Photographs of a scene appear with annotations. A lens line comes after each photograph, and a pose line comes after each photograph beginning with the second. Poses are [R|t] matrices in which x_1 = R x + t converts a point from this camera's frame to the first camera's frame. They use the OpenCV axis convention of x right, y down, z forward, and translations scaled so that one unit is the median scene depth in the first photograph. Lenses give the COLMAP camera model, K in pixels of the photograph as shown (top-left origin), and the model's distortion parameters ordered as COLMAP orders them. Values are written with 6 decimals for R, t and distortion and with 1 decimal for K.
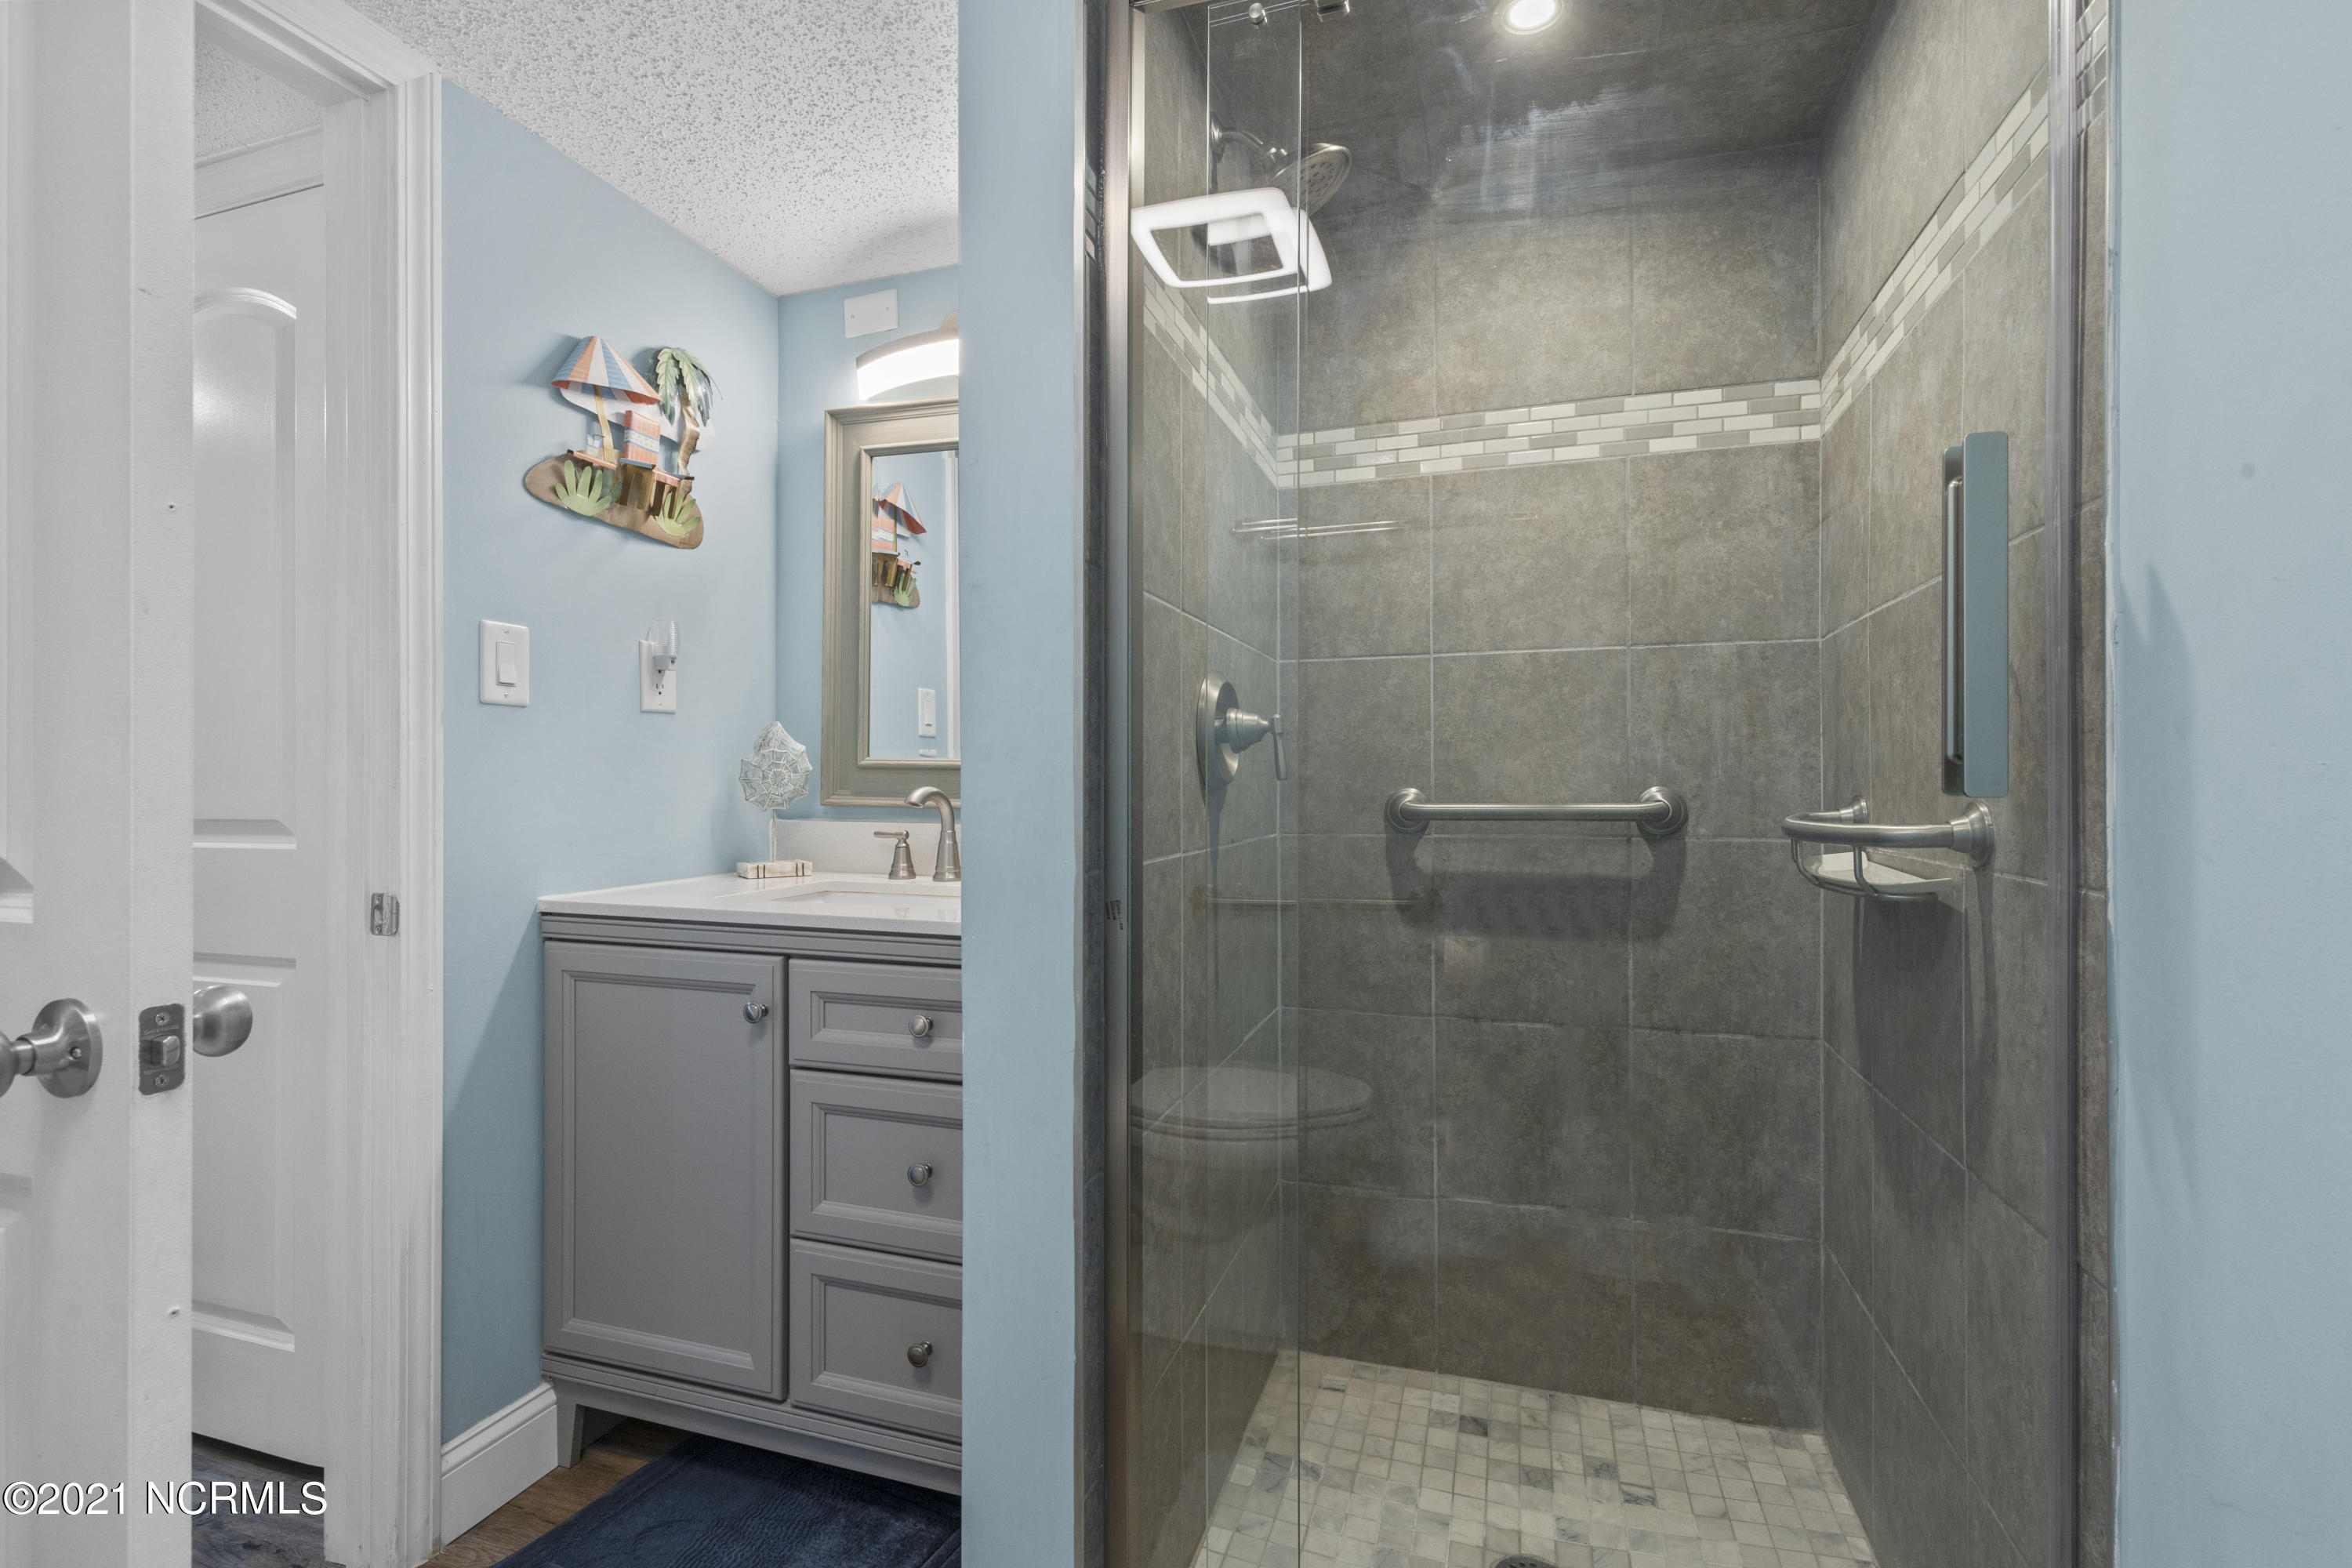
lens RADIAL K [[1054.9, 0, 1184.3], [0, 1054.9, 781.1], [0, 0, 1]] dist [0.002886, -0.000026]
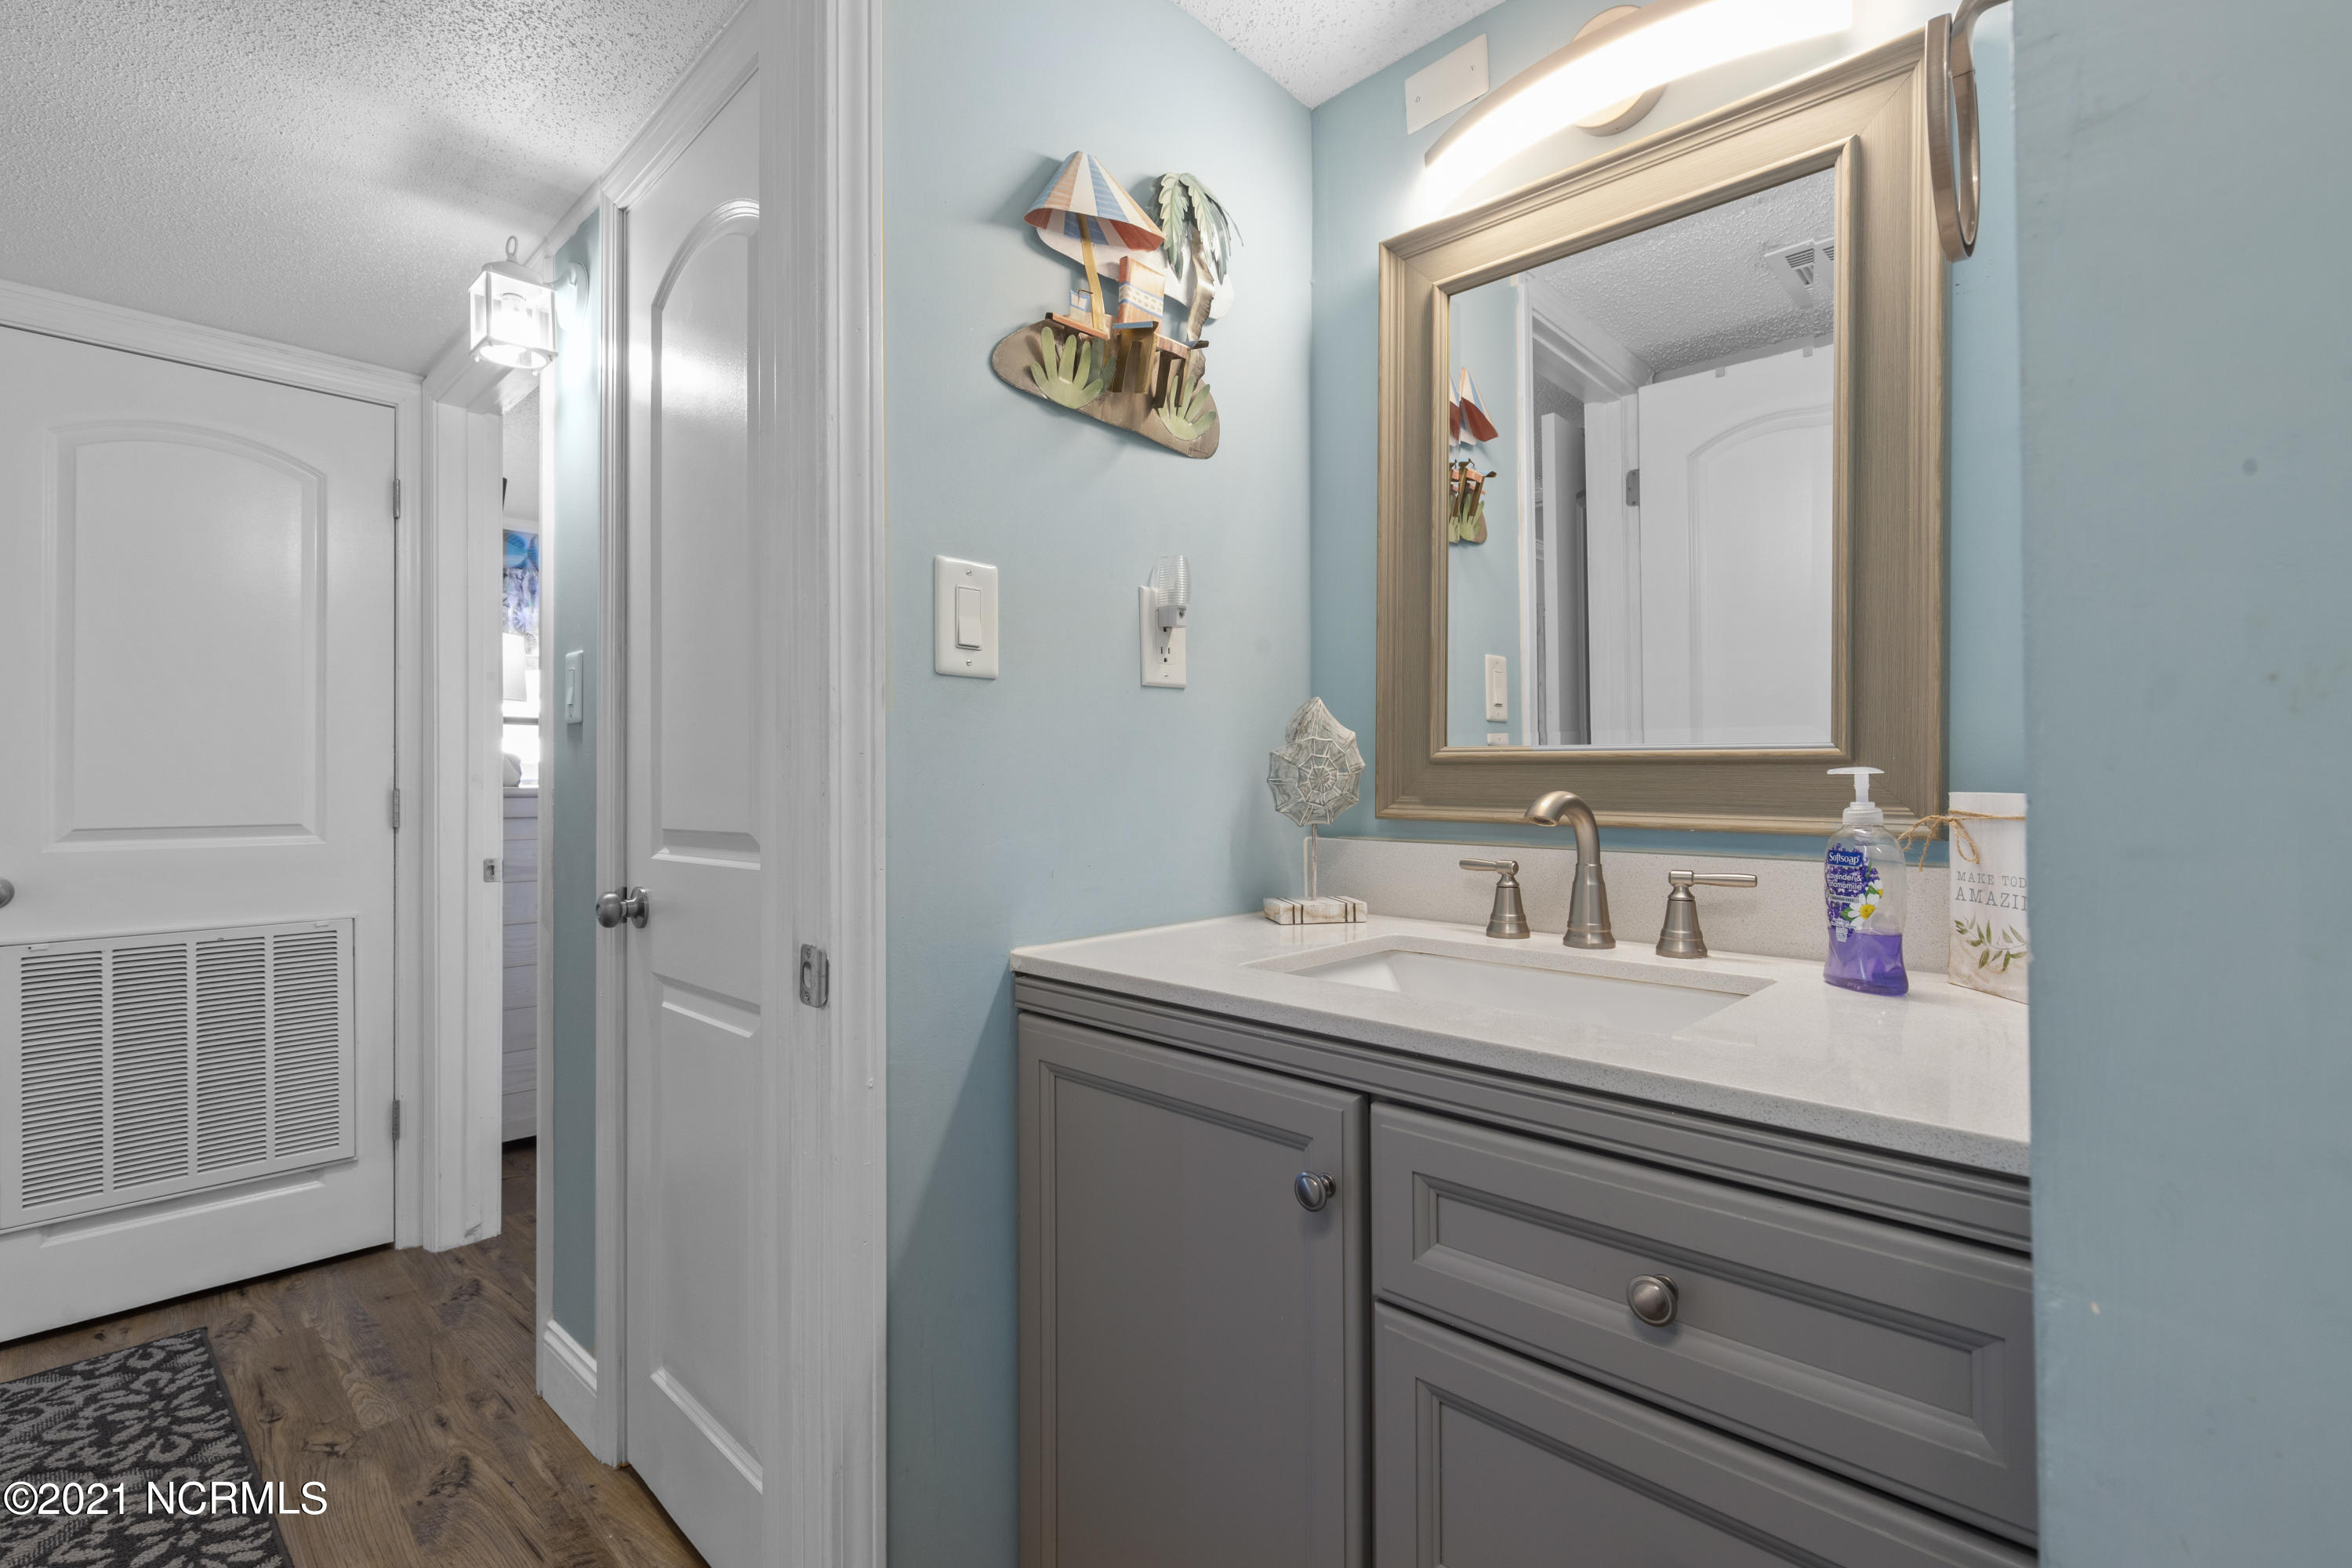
lens RADIAL K [[1054.9, 0, 1184.3], [0, 1054.9, 781.1], [0, 0, 1]] dist [0.002886, -0.000026]
pose [[0.900686, -0.004359, -0.434449, -0.178869], [0.004247, 0.999990, -0.001229, -0.000979], [0.434450, -0.000738, 0.900696, 0.369342]]
